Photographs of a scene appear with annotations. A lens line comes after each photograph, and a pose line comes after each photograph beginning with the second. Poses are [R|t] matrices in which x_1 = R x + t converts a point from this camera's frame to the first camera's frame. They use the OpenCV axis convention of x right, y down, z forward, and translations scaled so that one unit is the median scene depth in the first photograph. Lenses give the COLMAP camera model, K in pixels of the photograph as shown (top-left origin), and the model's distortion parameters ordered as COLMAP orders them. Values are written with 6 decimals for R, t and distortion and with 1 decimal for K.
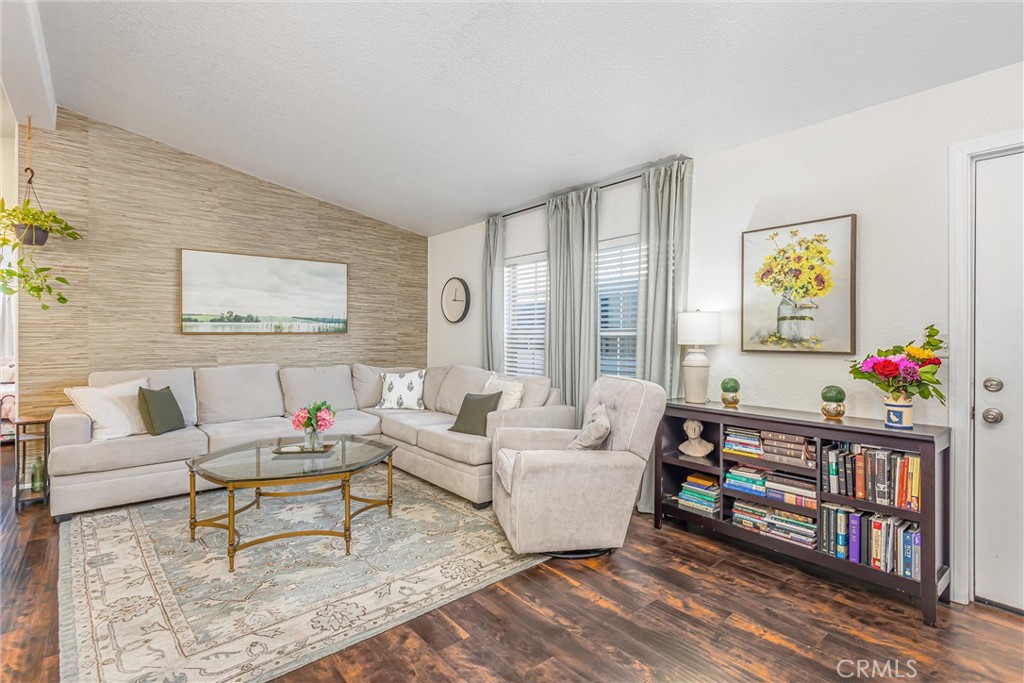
lens RADIAL K [[506.4, 0, 512.7], [0, 506.4, 334.5], [0, 0, 1]] dist [0.011729, -0.001643]
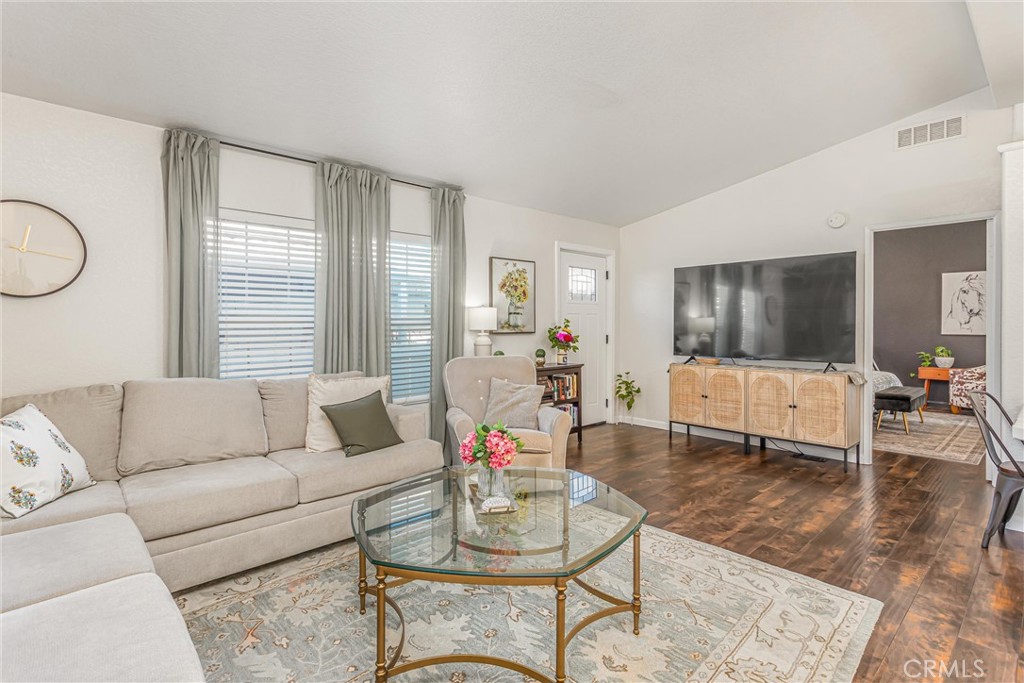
lens RADIAL K [[506.4, 0, 514.4], [0, 506.4, 327.2], [0, 0, 1]] dist [0.011729, -0.001643]
pose [[-0.074857, -0.007111, 0.997169, -0.875137], [0.004263, 0.999963, 0.007451, 0.001577], [-0.997185, 0.004808, -0.074824, 0.836997]]
